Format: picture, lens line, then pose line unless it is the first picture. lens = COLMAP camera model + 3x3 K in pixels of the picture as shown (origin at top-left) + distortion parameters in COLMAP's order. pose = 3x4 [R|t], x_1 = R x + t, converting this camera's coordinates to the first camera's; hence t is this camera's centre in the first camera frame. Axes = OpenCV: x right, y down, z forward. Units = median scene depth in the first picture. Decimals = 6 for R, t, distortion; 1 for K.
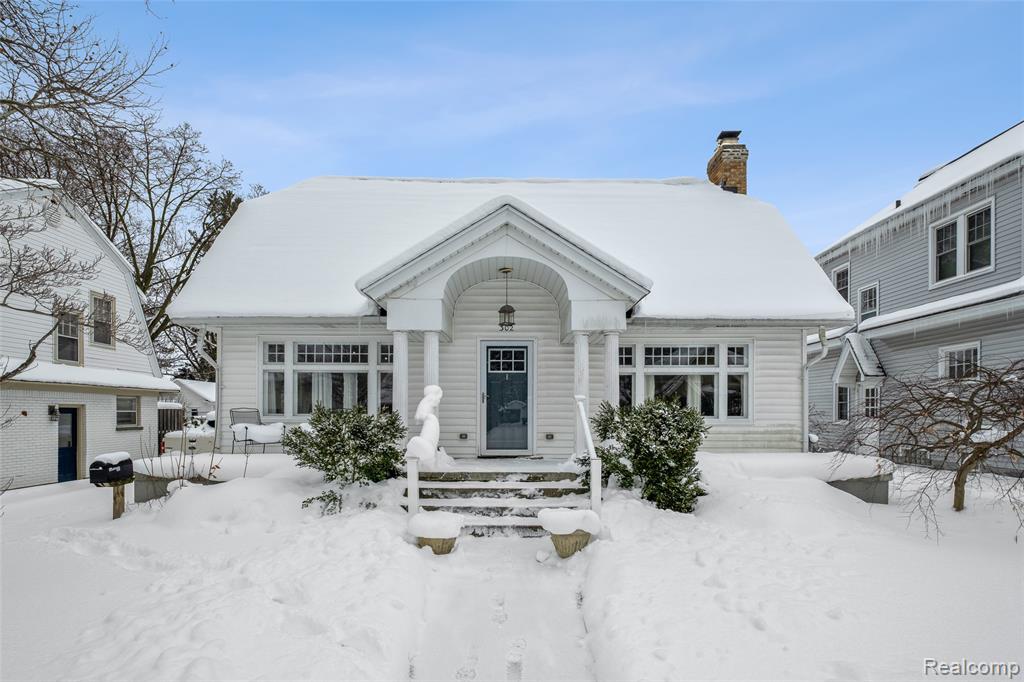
lens RADIAL K [[534.0, 0, 512.0], [0, 534.0, 341.0], [0, 0, 1]] dist [-0.037923, 0.000229]
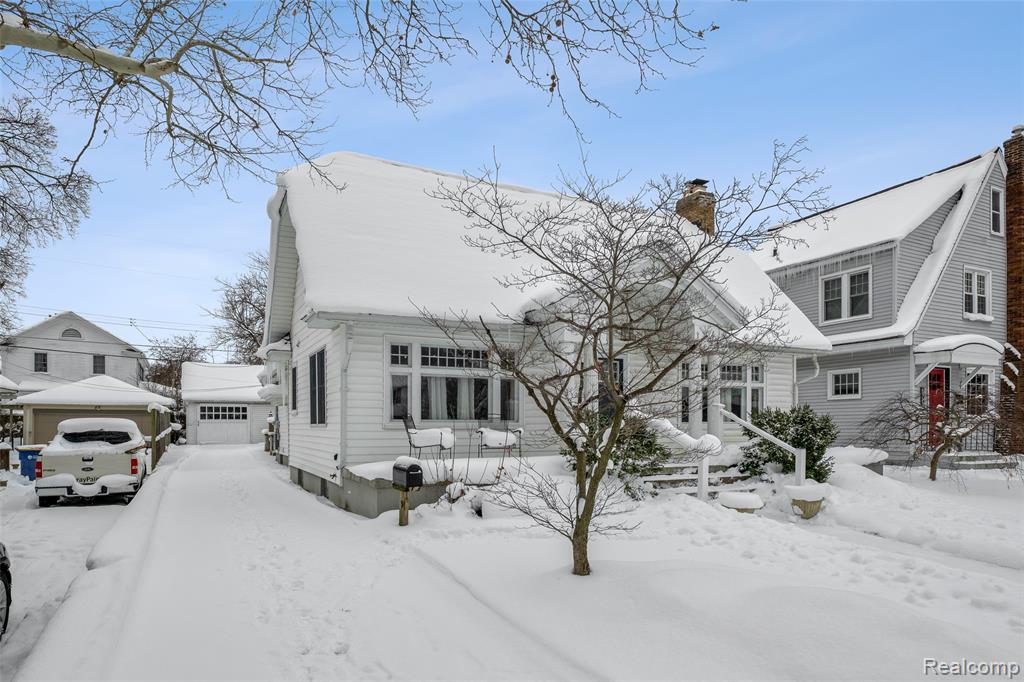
lens RADIAL K [[606.2, 0, 512.0], [0, 606.2, 341.0], [0, 0, 1]] dist [-0.001663, -0.000161]
pose [[0.898044, 0.056498, 0.436263, -0.739799], [-0.060004, 0.998182, -0.005751, -0.007363], [-0.435795, -0.021013, 0.899801, -0.056259]]
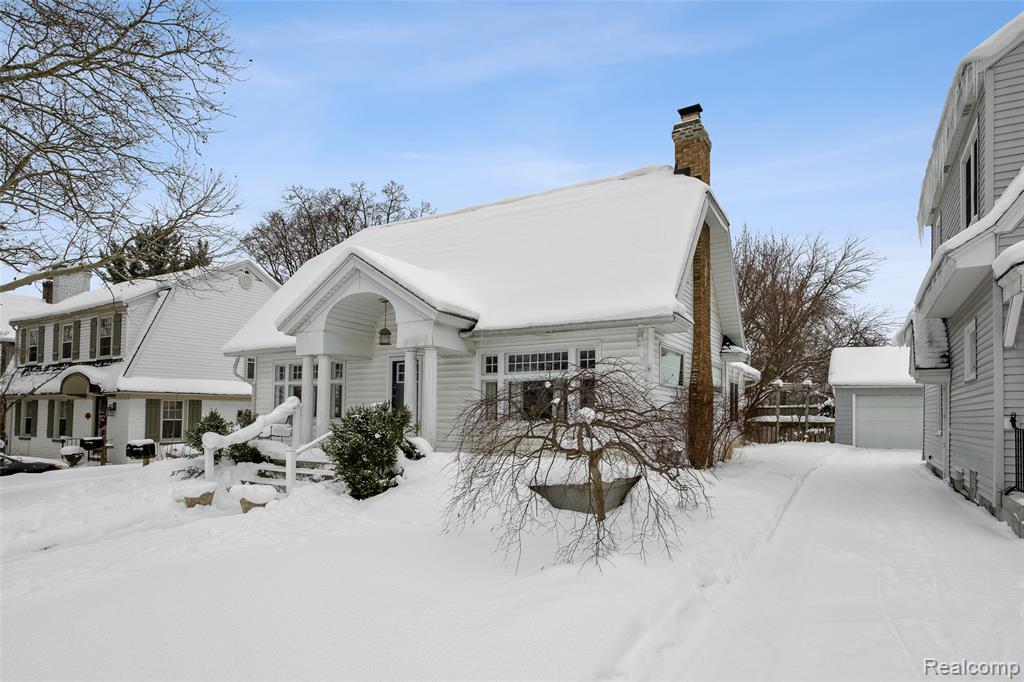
lens RADIAL K [[551.8, 0, 512.0], [0, 551.8, 341.0], [0, 0, 1]] dist [-0.051317, -0.000171]
pose [[0.874496, -0.065747, -0.480556, 0.152187], [0.063513, 0.997762, -0.020931, 0.001204], [0.480857, -0.012217, 0.876714, 0.007574]]
